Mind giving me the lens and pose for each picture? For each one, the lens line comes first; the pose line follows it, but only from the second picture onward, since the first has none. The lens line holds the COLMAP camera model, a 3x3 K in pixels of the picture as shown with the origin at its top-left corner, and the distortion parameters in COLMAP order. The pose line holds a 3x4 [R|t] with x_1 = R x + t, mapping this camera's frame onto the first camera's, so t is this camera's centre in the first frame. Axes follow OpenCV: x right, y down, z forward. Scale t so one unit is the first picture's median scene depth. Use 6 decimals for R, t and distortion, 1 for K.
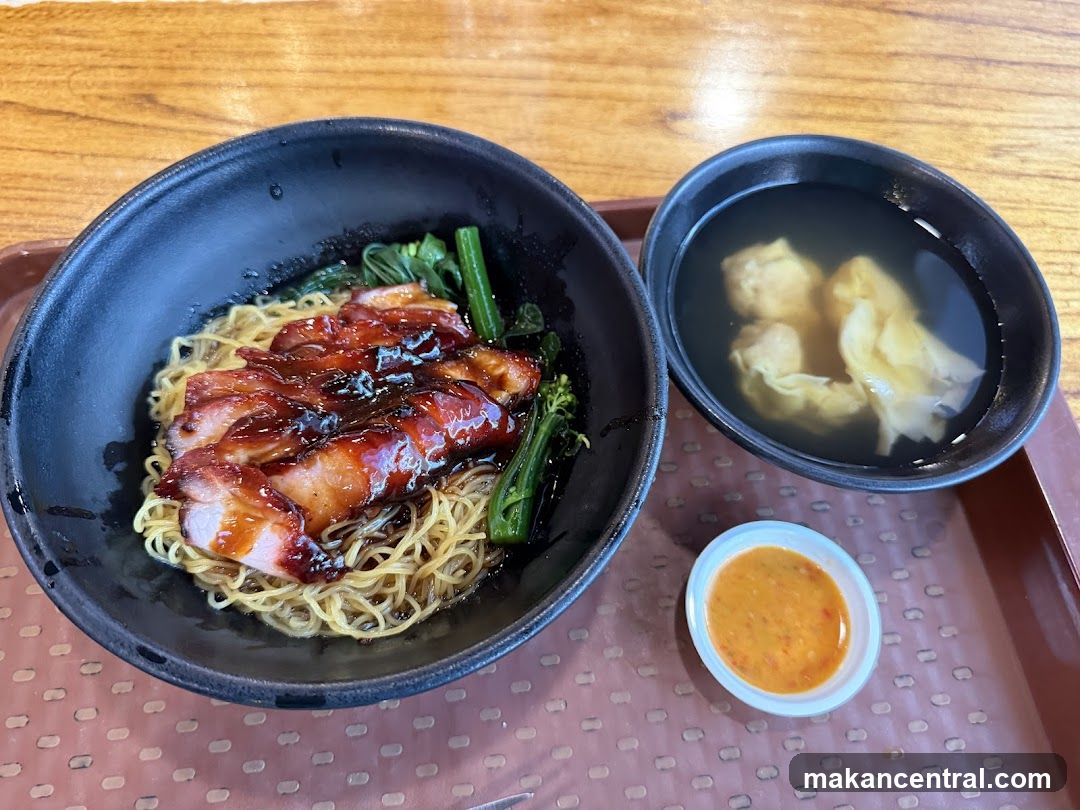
lens RADIAL K [[994.9, 0, 540.0], [0, 994.9, 405.0], [0, 0, 1]] dist [0.018612, 0.004356]
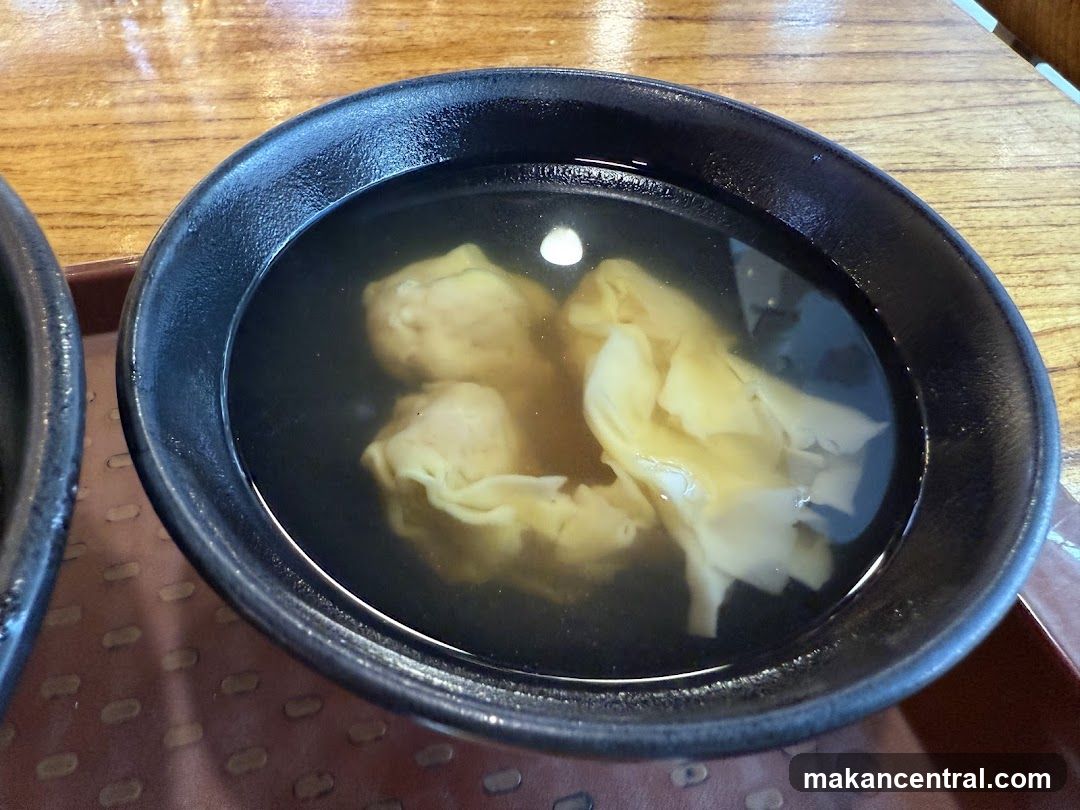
lens RADIAL K [[769.9, 0, 540.0], [0, 769.9, 405.0], [0, 0, 1]] dist [0.094135, -0.136858]
pose [[0.991800, -0.103131, 0.075477, 0.250048], [0.117480, 0.968225, -0.220768, 0.018534], [-0.050310, 0.227825, 0.972402, 0.631149]]
